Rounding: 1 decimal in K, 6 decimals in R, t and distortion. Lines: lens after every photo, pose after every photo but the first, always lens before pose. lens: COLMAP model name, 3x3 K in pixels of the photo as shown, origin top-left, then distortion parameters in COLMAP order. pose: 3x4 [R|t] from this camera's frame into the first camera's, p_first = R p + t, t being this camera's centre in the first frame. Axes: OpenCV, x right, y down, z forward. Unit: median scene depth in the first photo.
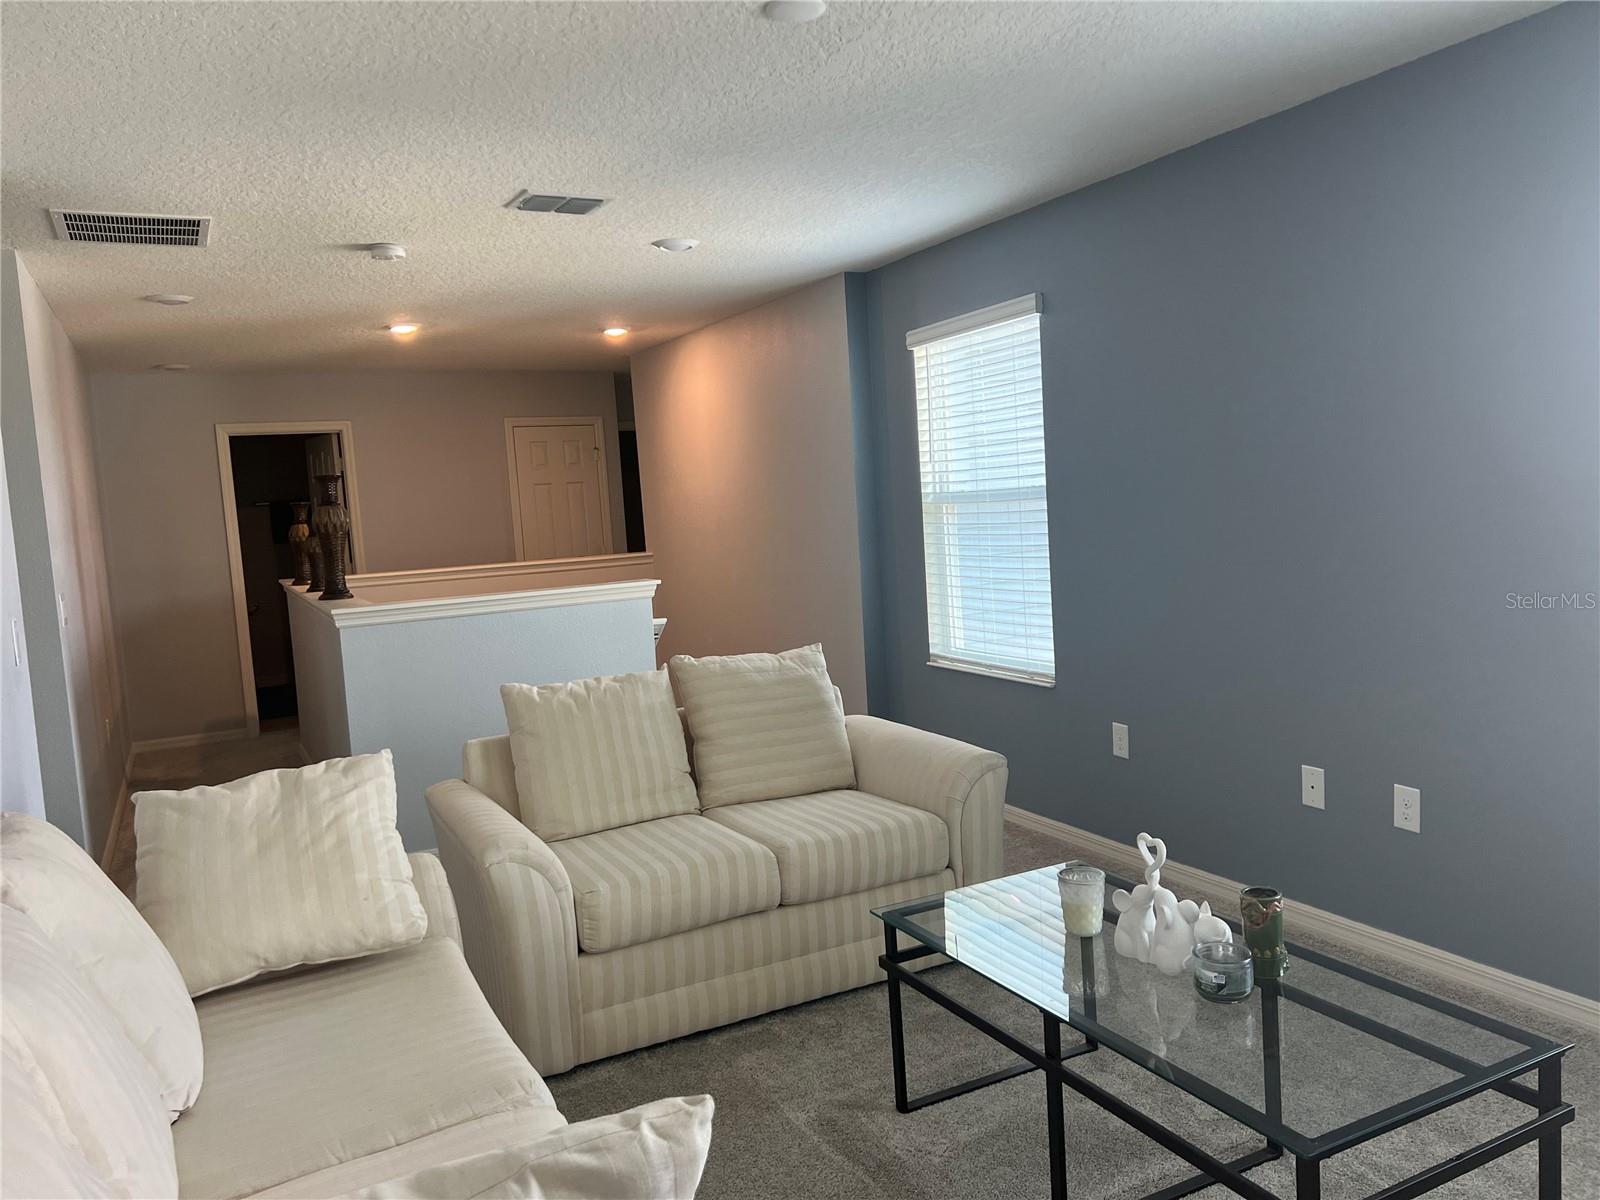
lens RADIAL K [[1198.1, 0, 793.0], [0, 1198.1, 609.9], [0, 0, 1]] dist [0.084624, -0.101316]
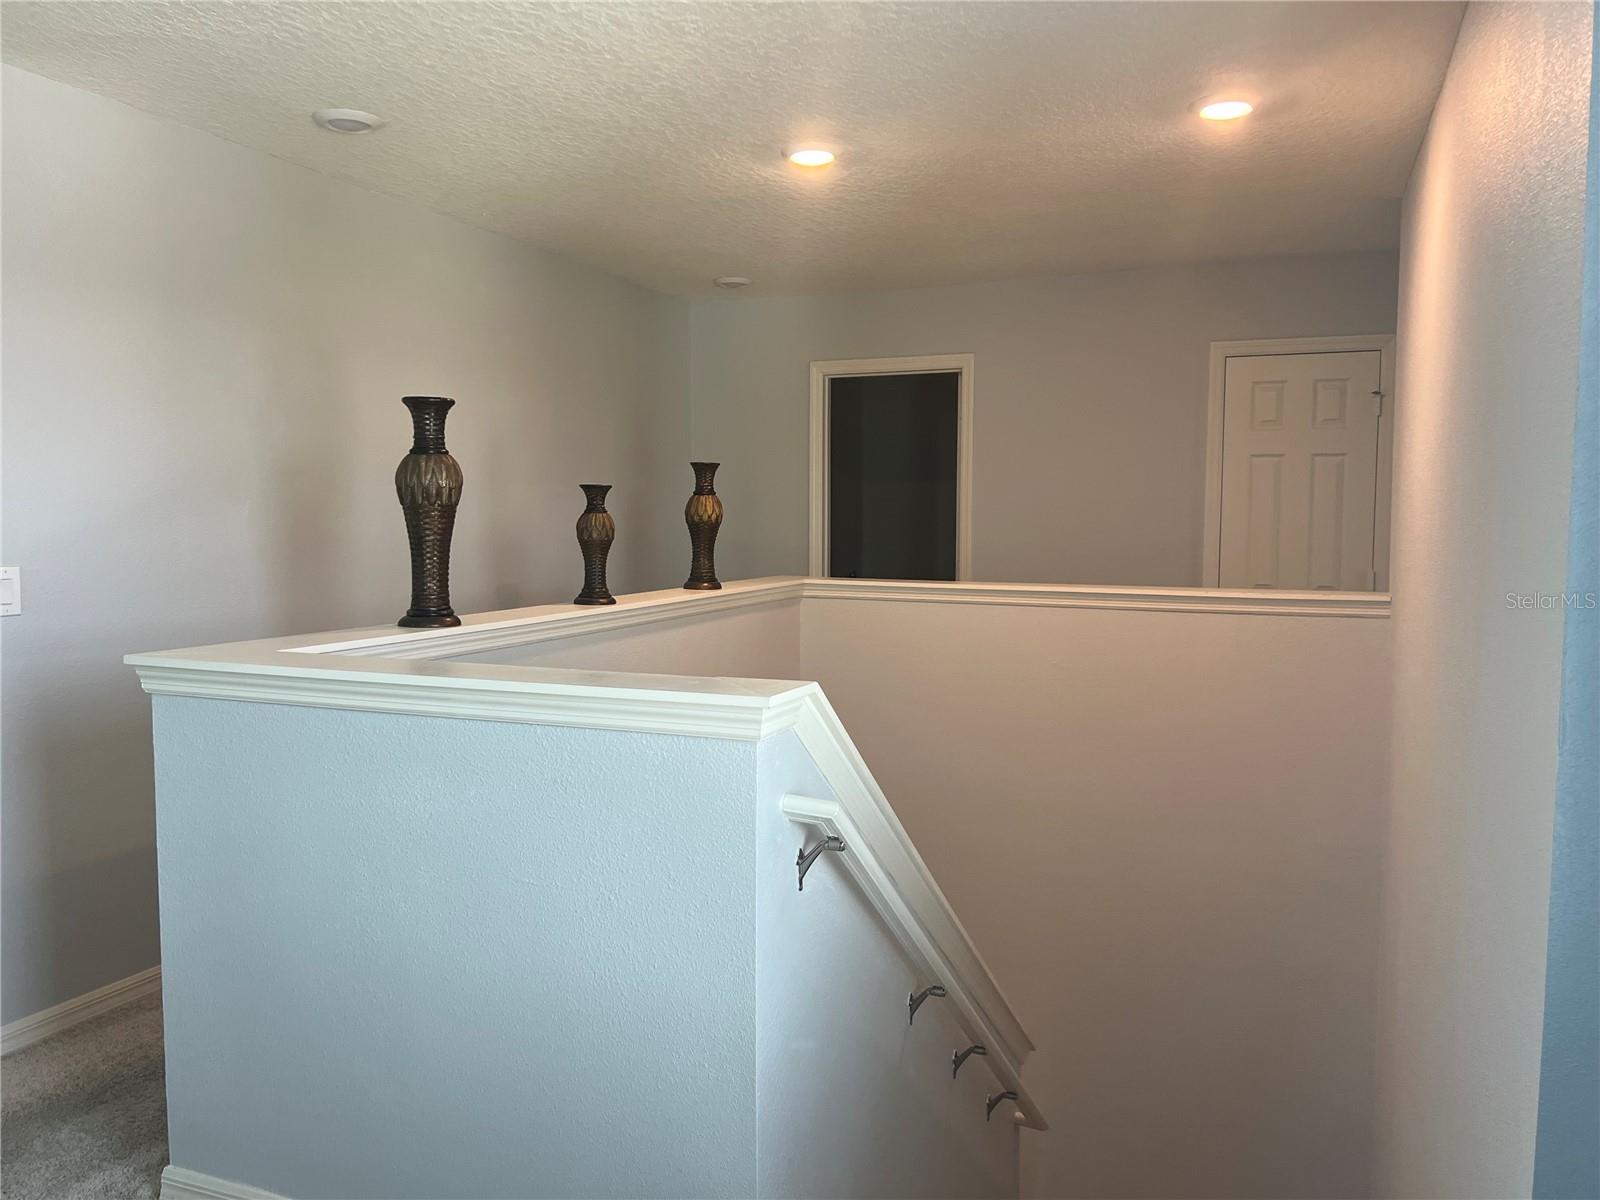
lens RADIAL K [[1198.1, 0, 793.0], [0, 1198.1, 609.9], [0, 0, 1]] dist [0.084624, -0.101316]
pose [[0.648037, 0.128533, -0.750685, 0.096820], [-0.118920, 0.990643, 0.066960, -0.048562], [0.752268, 0.045879, 0.657258, 0.501685]]
